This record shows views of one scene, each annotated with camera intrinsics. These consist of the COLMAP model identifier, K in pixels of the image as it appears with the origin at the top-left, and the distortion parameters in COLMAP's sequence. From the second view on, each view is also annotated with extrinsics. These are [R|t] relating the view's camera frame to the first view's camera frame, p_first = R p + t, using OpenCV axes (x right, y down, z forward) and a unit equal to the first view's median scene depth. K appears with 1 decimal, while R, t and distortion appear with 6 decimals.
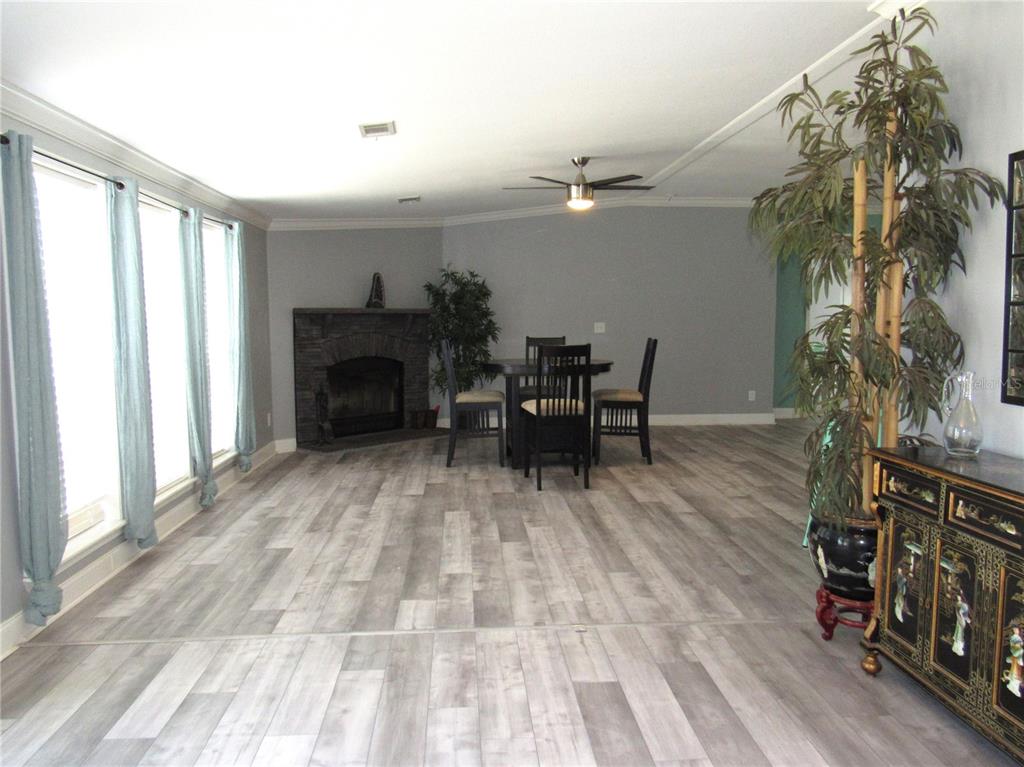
lens RADIAL K [[763.3, 0, 509.6], [0, 763.3, 385.5], [0, 0, 1]] dist [-0.029686, 0.007506]
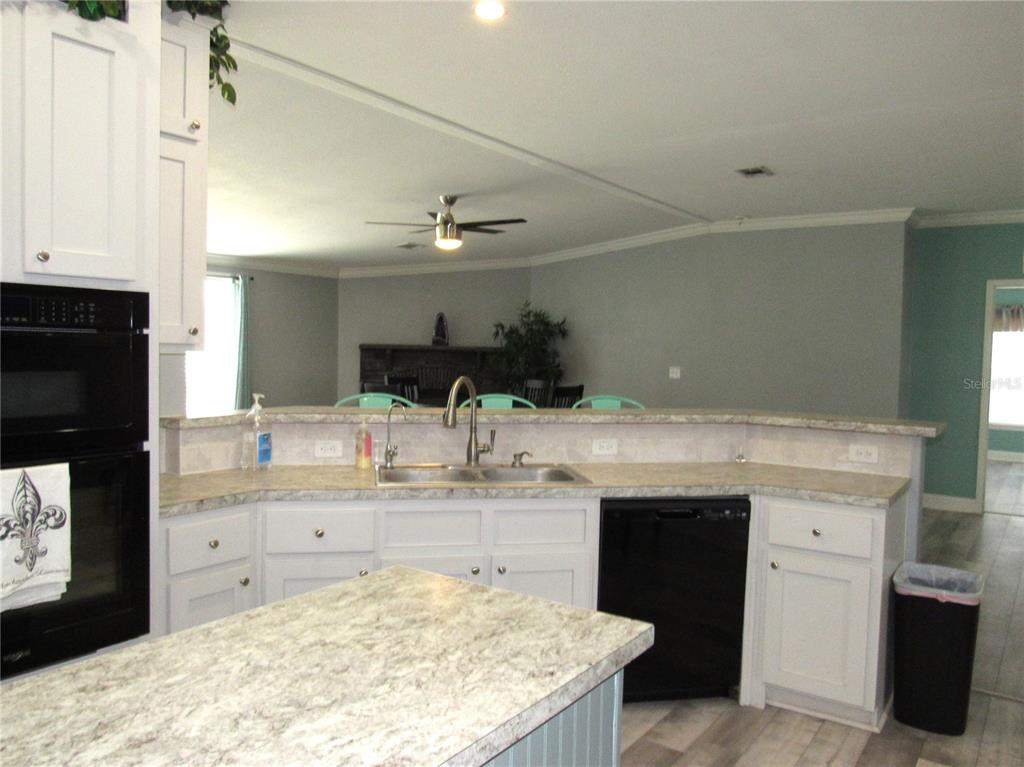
lens RADIAL K [[781.9, 0, 512.0], [0, 781.9, 383.5], [0, 0, 1]] dist [-0.024193, -0.001257]
pose [[0.773550, 0.052186, -0.631583, 1.063166], [-0.082422, 0.996424, -0.018618, -0.061725], [0.628353, 0.066458, 0.775085, 0.363904]]
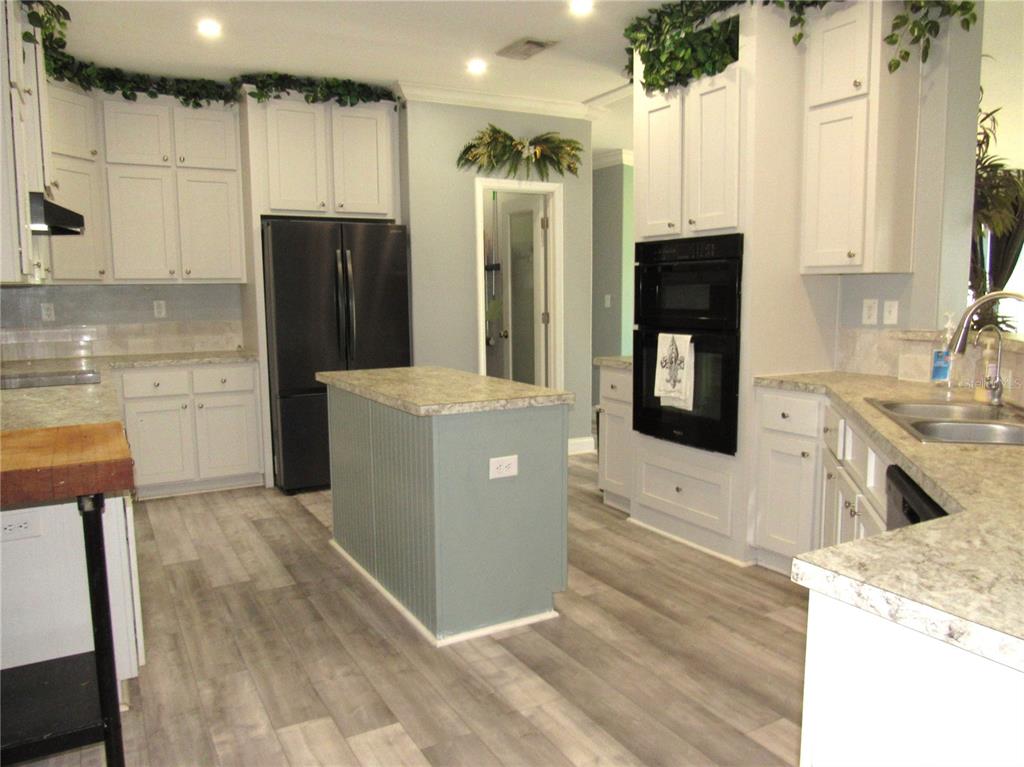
lens RADIAL K [[763.3, 0, 509.6], [0, 763.3, 385.5], [0, 0, 1]] dist [-0.029686, 0.007506]
pose [[-0.901881, 0.066514, -0.426833, 1.099218], [-0.024182, 0.978752, 0.203615, -0.110013], [0.431308, 0.193958, -0.881109, 1.191107]]
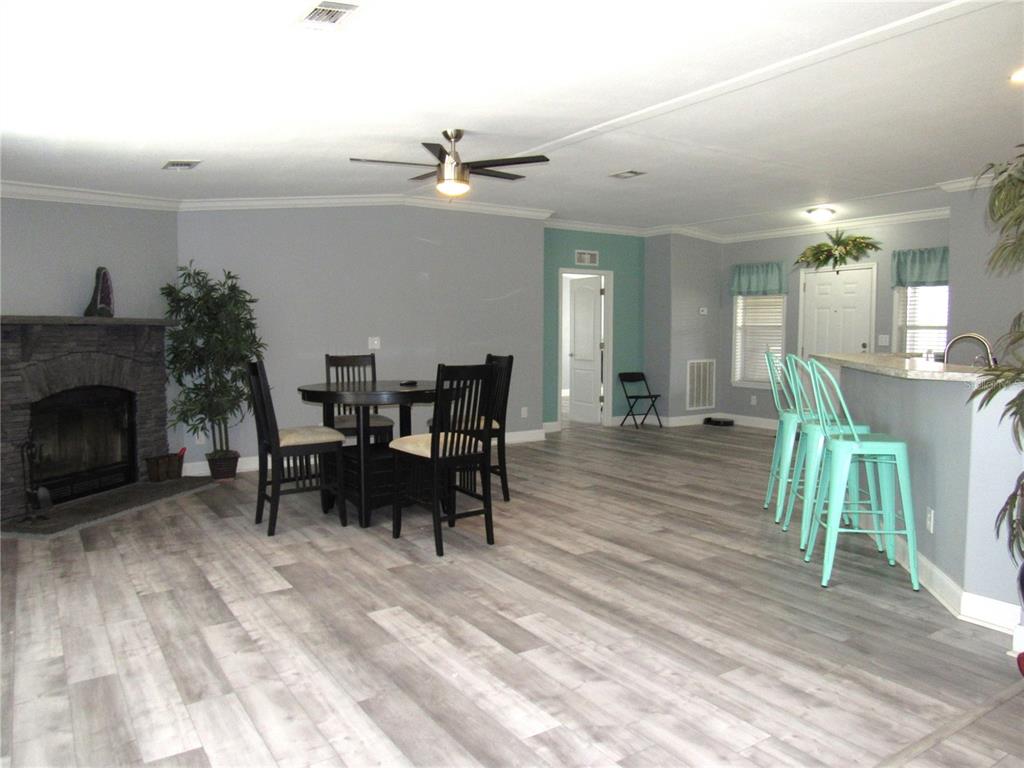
lens RADIAL K [[729.6, 0, 505.5], [0, 729.6, 389.4], [0, 0, 1]] dist [-0.028807, 0.003450]
pose [[0.867496, -0.036551, 0.496099, -0.323381], [0.042462, 0.999098, -0.000639, -0.031896], [-0.495628, 0.021619, 0.868266, 0.410821]]
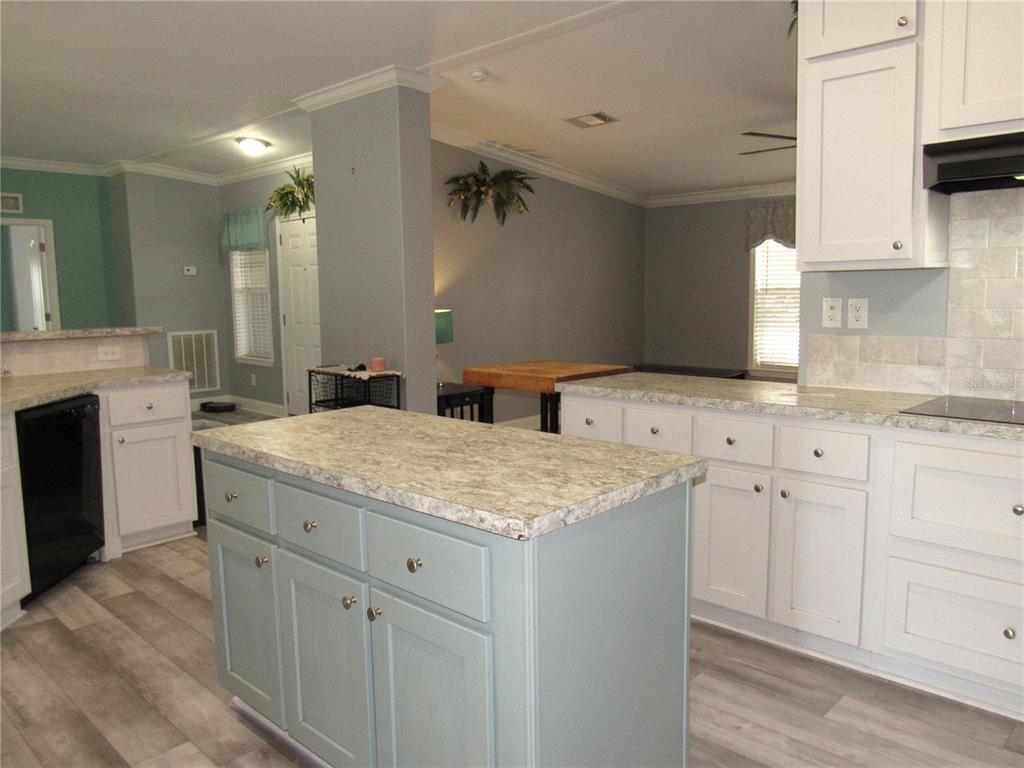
lens RADIAL K [[763.3, 0, 509.6], [0, 763.3, 386.0], [0, 0, 1]] dist [-0.029686, 0.007506]
pose [[0.735090, -0.091576, 0.671756, 0.597798], [0.071665, 0.995780, 0.057326, -0.015767], [-0.674171, 0.006001, 0.738551, 0.141380]]
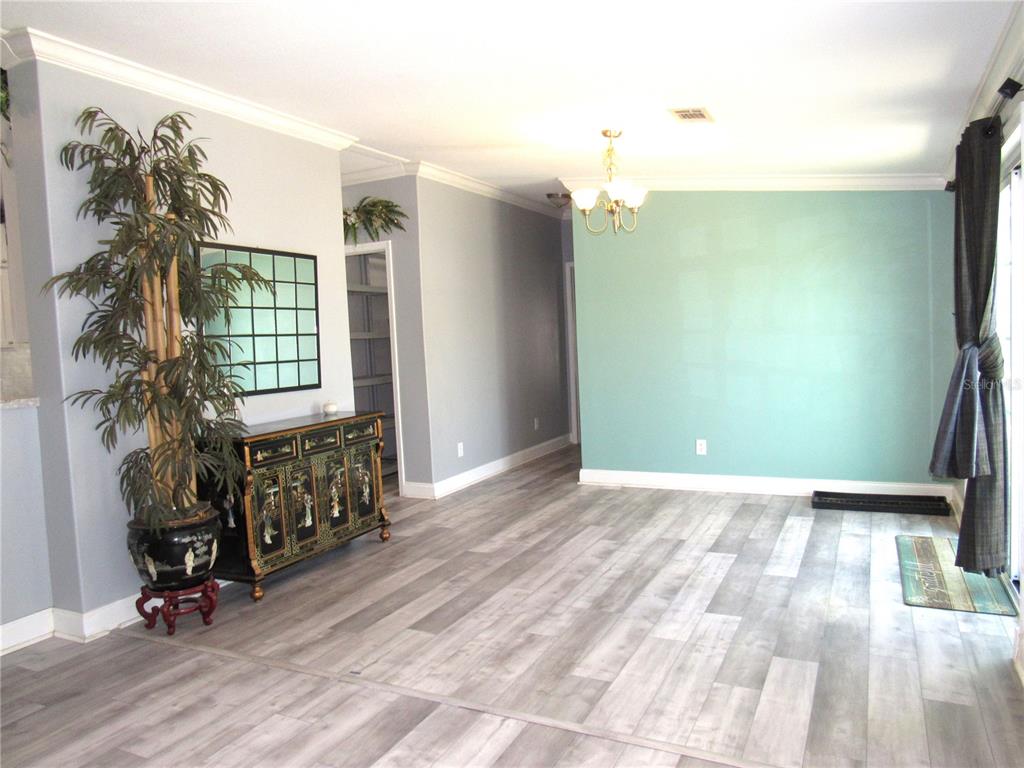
lens RADIAL K [[753.7, 0, 523.0], [0, 753.7, 384.0], [0, 0, 1]] dist [-0.029077, 0.004460]
pose [[-0.872169, 0.011307, 0.489075, -0.365249], [0.091951, 0.985704, 0.141186, -0.092356], [-0.480486, 0.168109, -0.860739, 1.109235]]
